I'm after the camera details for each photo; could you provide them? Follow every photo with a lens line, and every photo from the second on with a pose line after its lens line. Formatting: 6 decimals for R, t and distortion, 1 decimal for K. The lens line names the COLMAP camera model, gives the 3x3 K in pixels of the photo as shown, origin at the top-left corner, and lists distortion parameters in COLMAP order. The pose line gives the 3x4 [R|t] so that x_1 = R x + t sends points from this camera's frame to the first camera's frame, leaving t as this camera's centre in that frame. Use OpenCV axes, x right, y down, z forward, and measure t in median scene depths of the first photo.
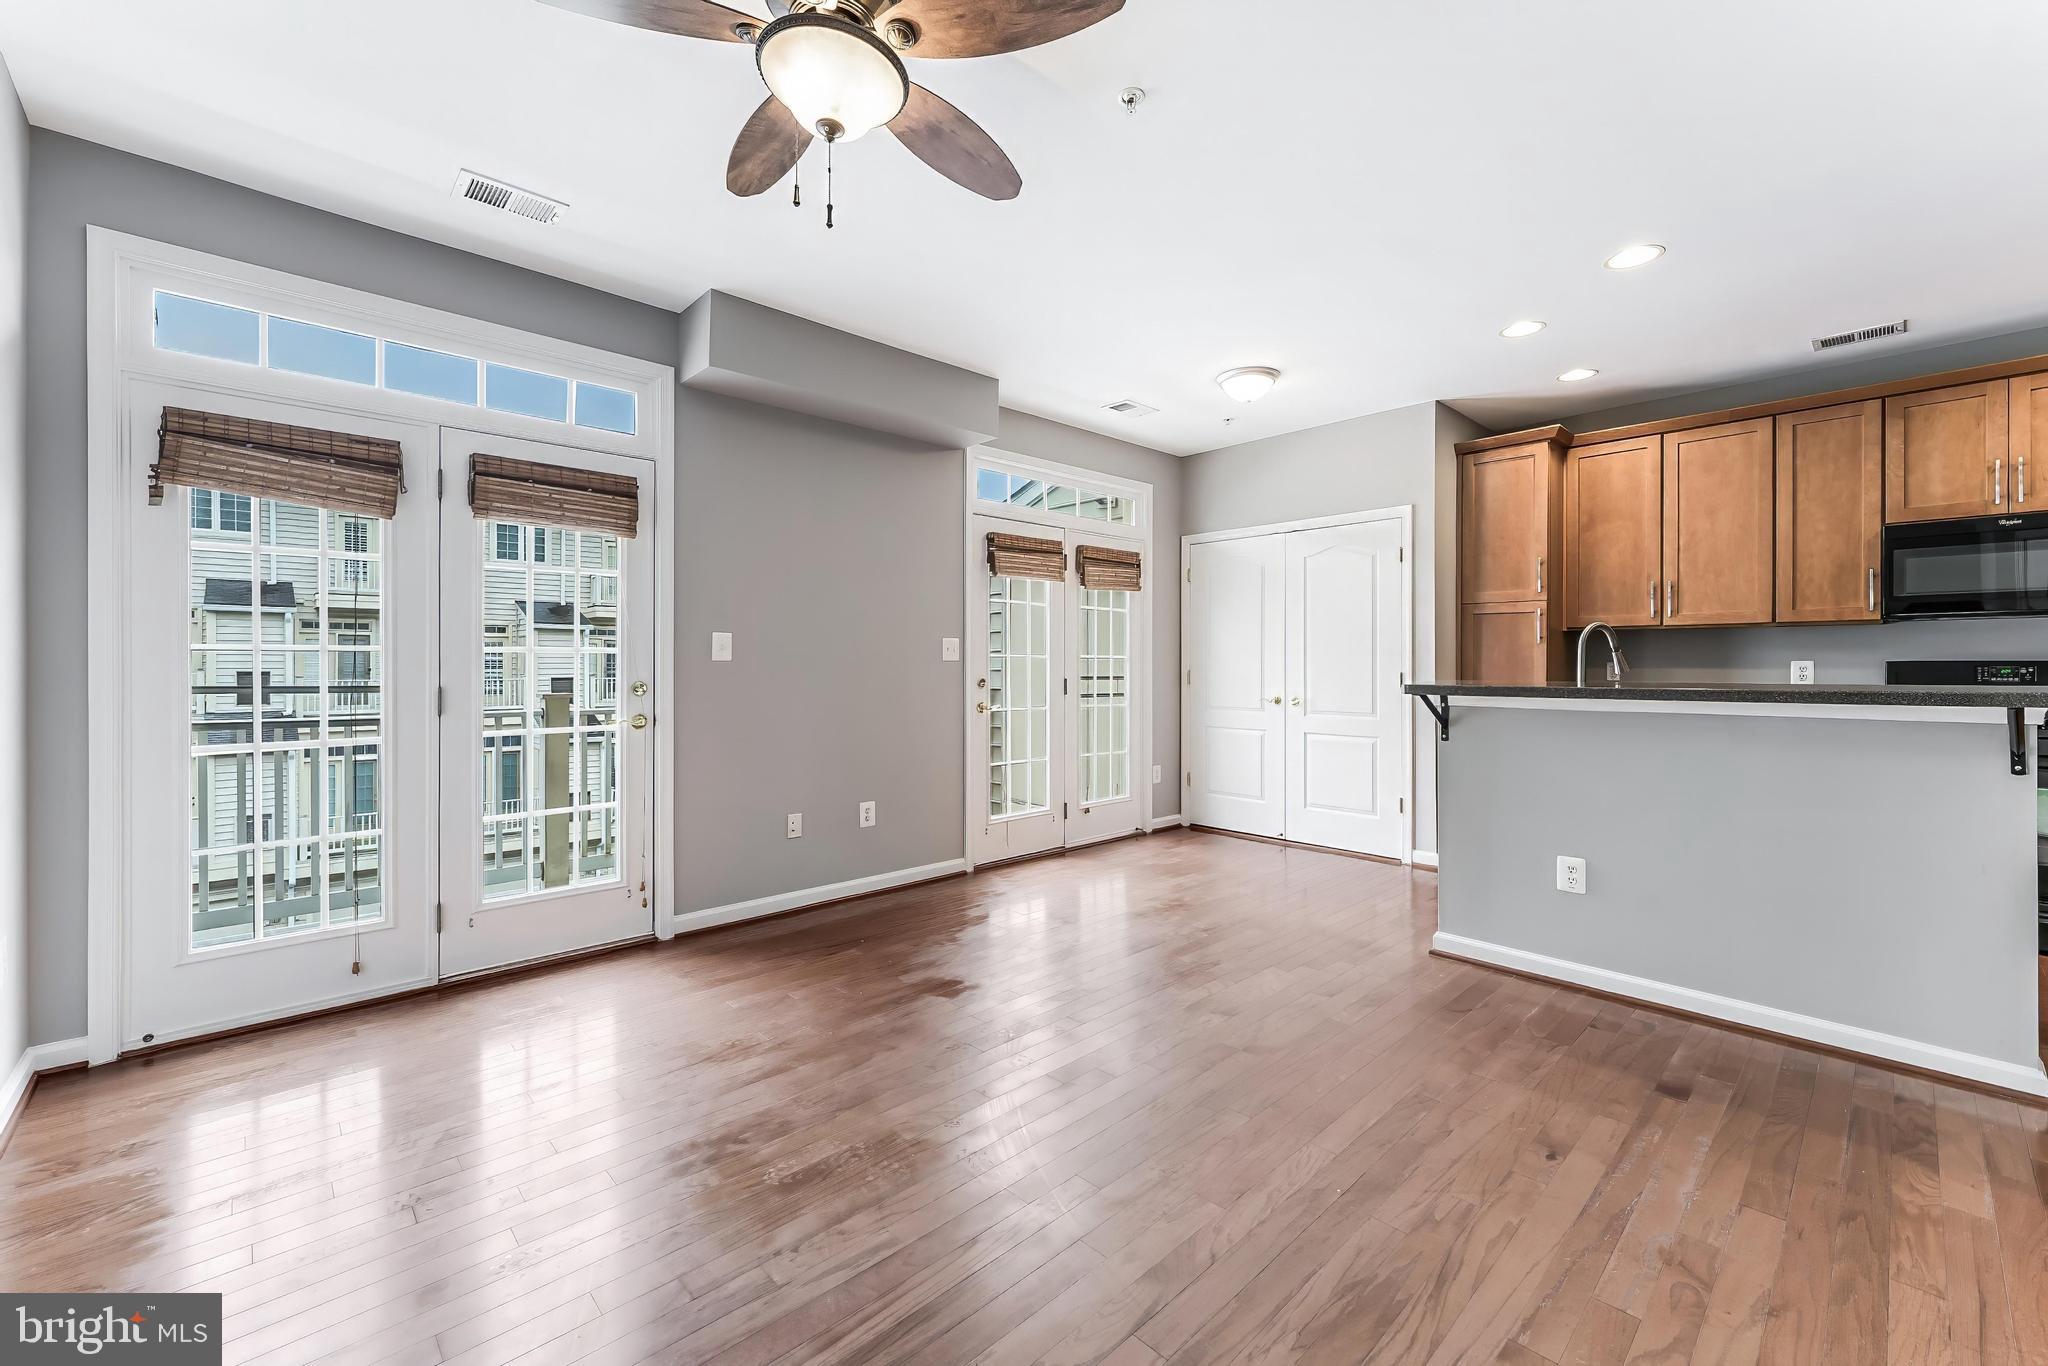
lens RADIAL K [[824.6, 0, 1039.5], [0, 824.6, 666.1], [0, 0, 1]] dist [0.004634, 0.000024]
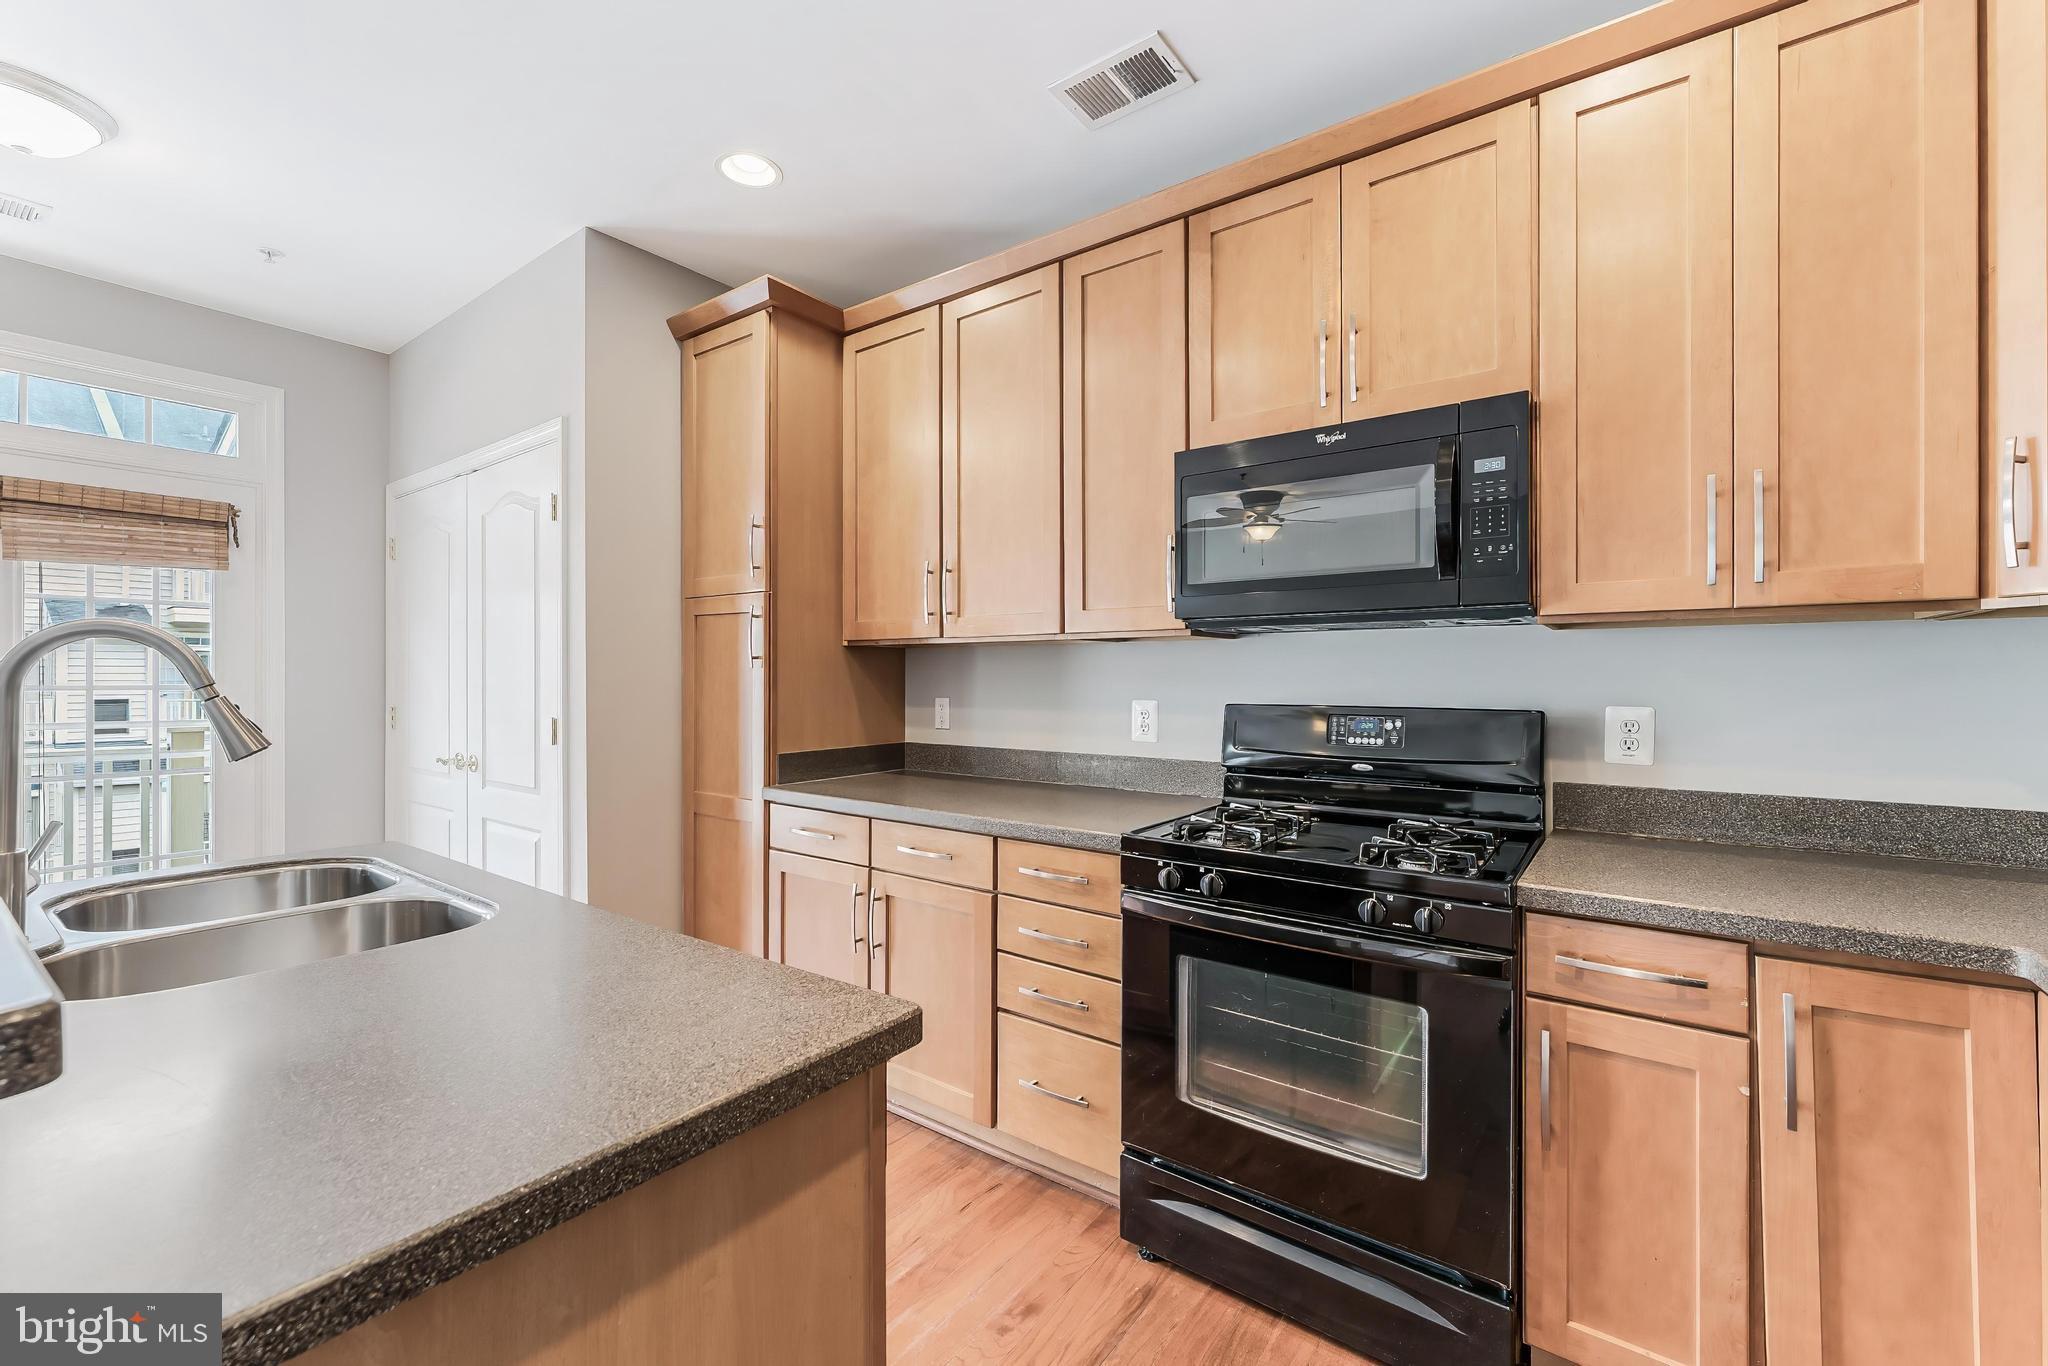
lens RADIAL K [[824.6, 0, 1044.5], [0, 824.6, 675.7], [0, 0, 1]] dist [0.004634, 0.000024]
pose [[0.981887, 0.000610, 0.189468, 0.805903], [0.000429, 0.999985, -0.005442, -0.022548], [-0.189469, 0.005424, 0.981872, 0.479368]]
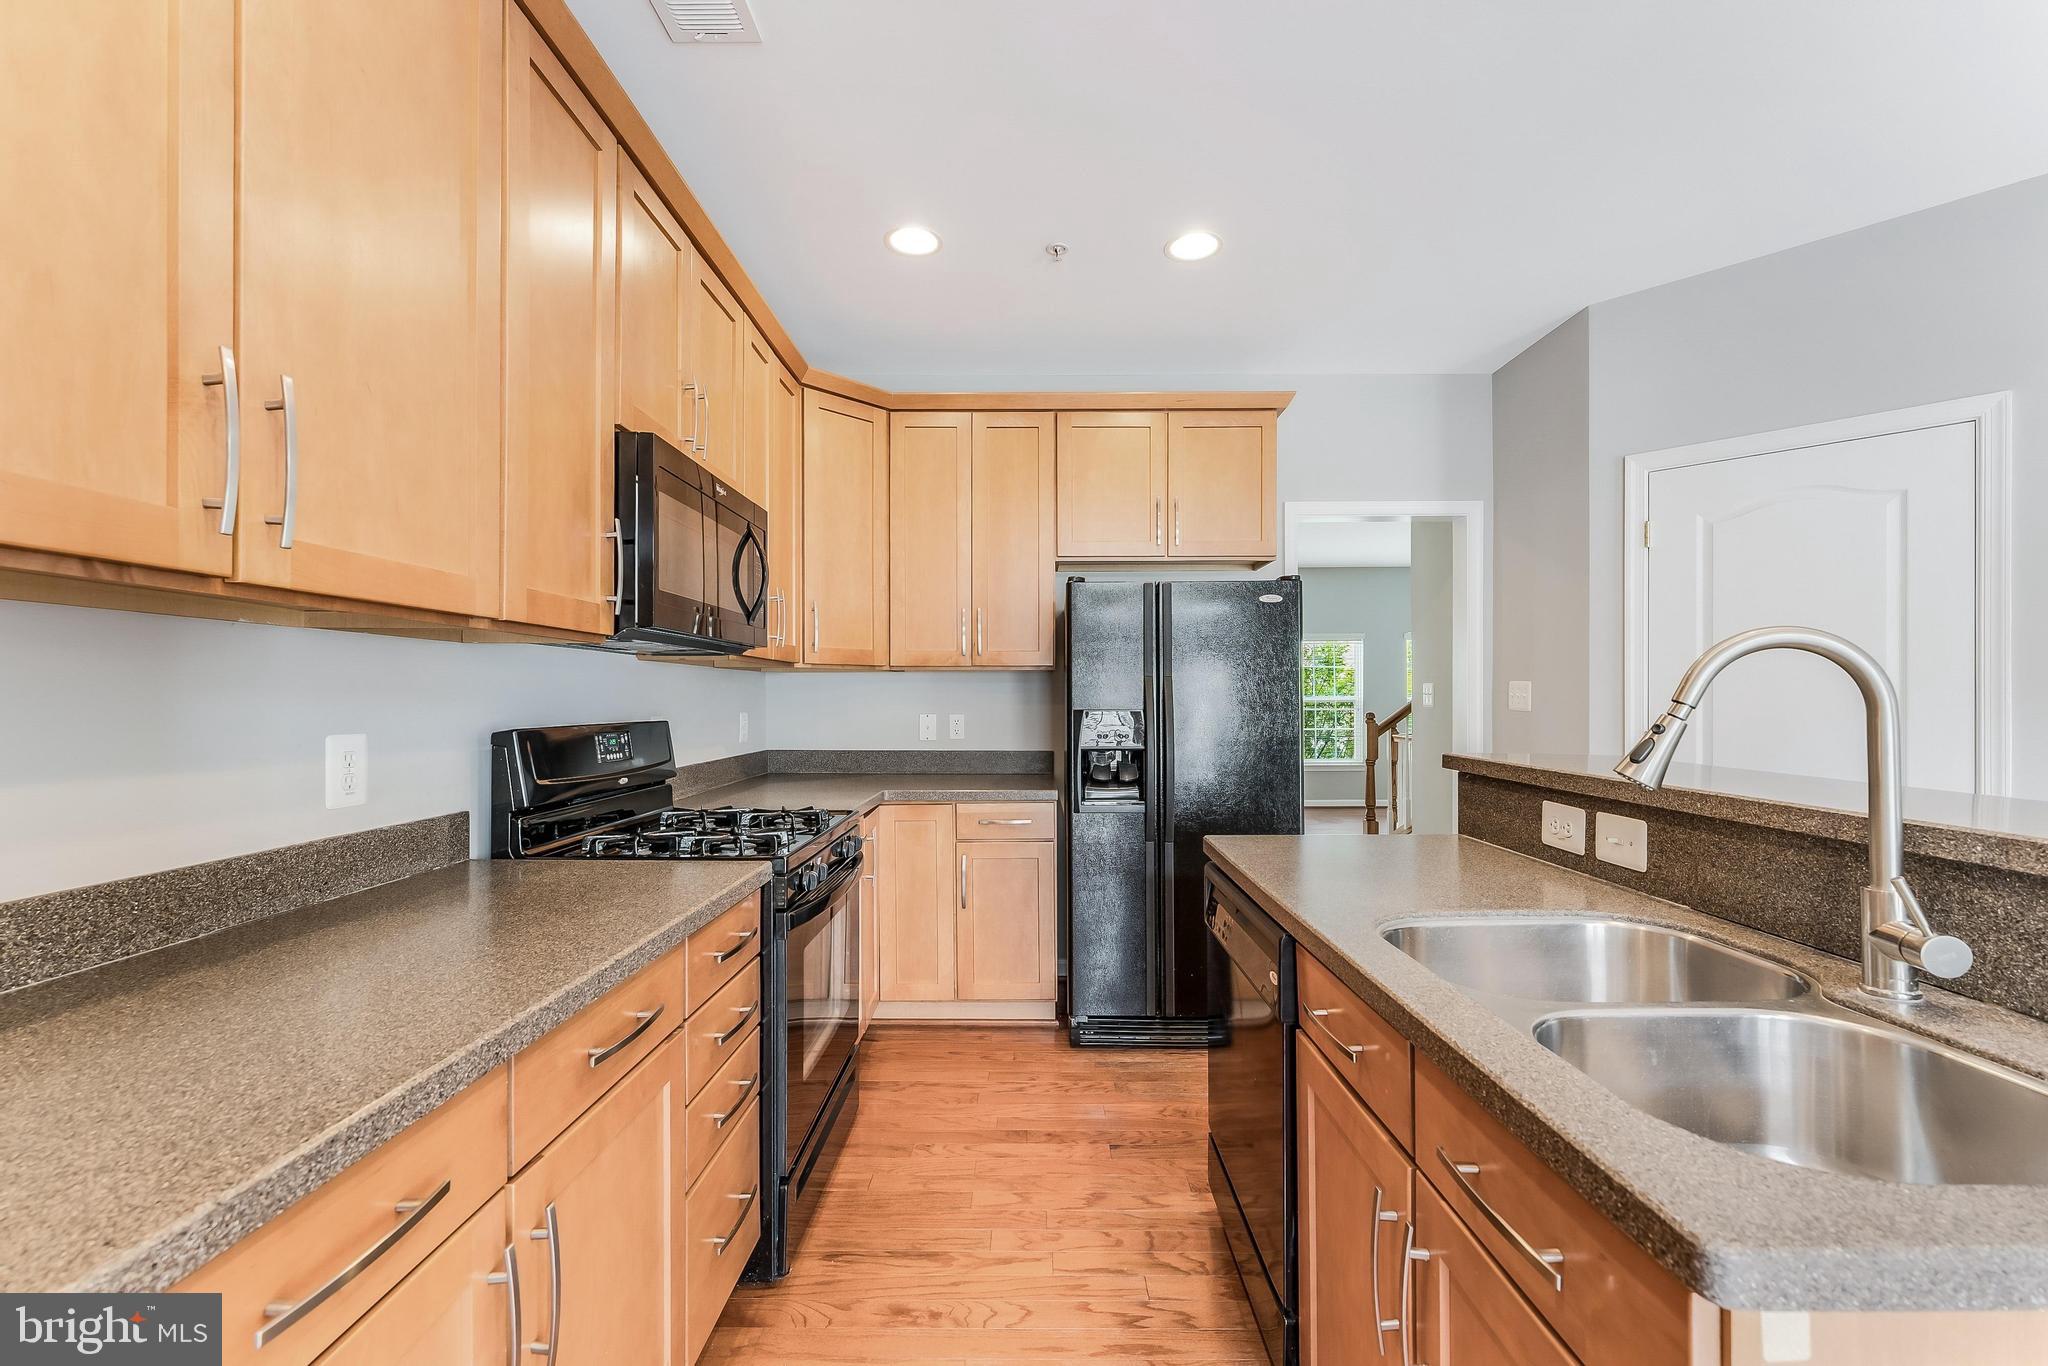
lens RADIAL K [[824.6, 0, 1013.9], [0, 824.6, 687.8], [0, 0, 1]] dist [0.004634, 0.000024]
pose [[-0.710981, 0.010551, 0.703132, 0.538914], [0.005089, 0.999938, -0.009860, -0.022594], [-0.703192, -0.003432, -0.710991, 1.139985]]
